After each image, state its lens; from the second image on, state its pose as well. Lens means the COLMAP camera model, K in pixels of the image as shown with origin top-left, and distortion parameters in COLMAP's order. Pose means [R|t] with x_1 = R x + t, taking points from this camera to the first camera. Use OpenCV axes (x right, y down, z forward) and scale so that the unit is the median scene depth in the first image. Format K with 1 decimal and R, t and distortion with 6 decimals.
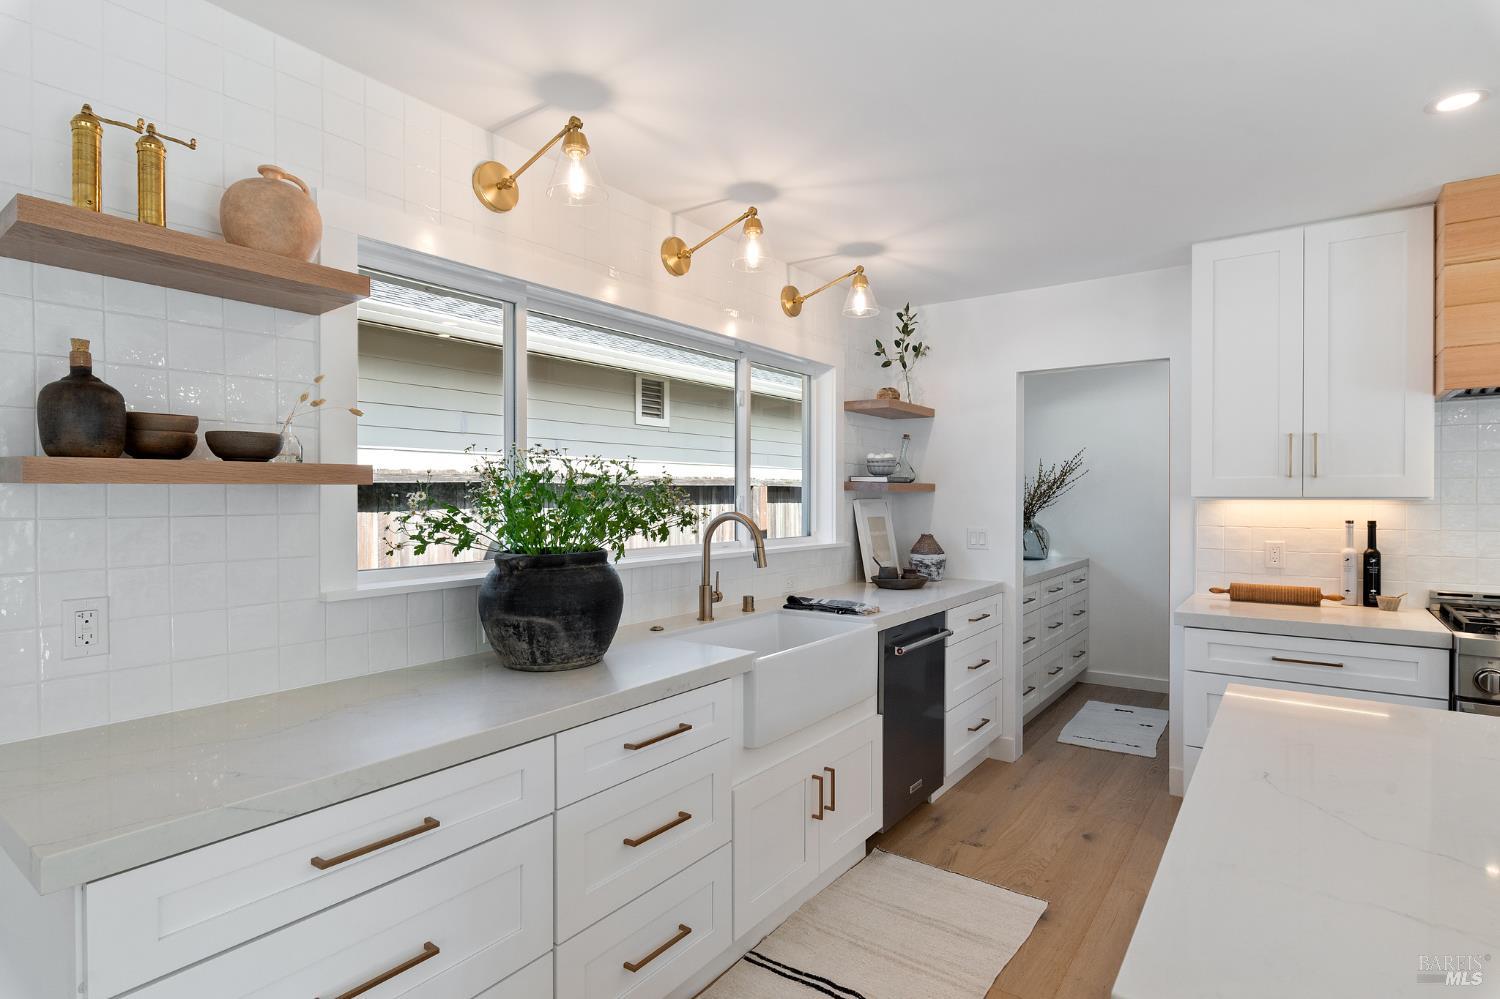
lens RADIAL K [[767.3, 0, 750.0], [0, 767.3, 499.5], [0, 0, 1]] dist [-0.000396, 0.000011]
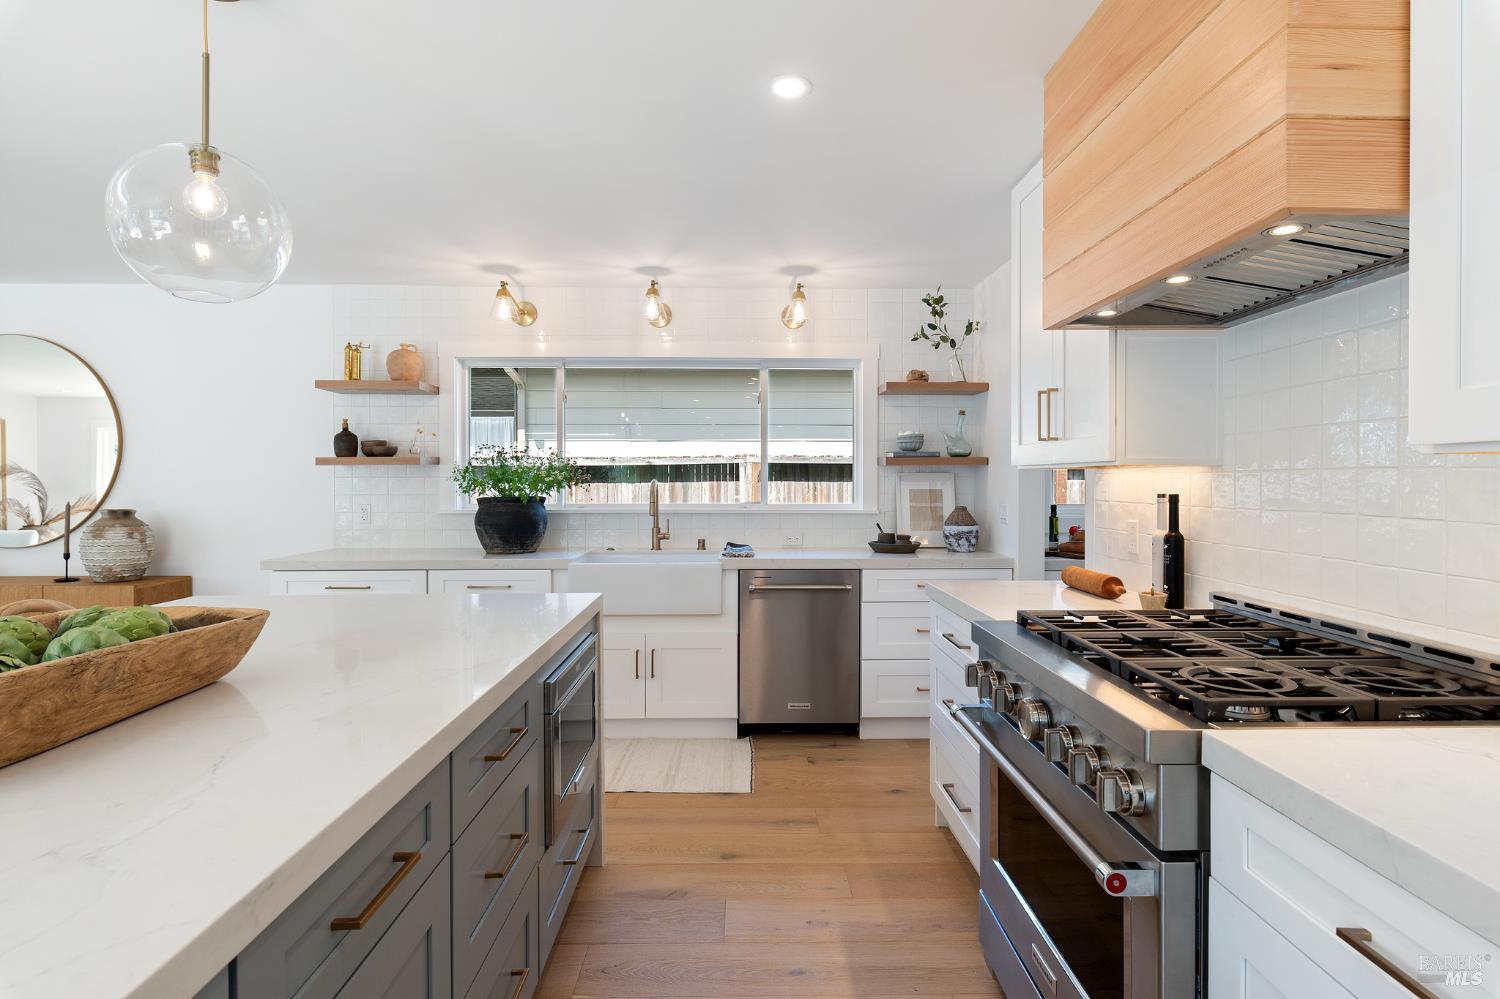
lens RADIAL K [[757.3, 0, 755.5], [0, 757.3, 480.4], [0, 0, 1]] dist [0.000737, 0.000087]
pose [[0.601808, 0.000575, -0.798640, 1.173100], [-0.003257, 0.999993, -0.001735, 0.017053], [0.798634, 0.003646, 0.601806, 0.224076]]
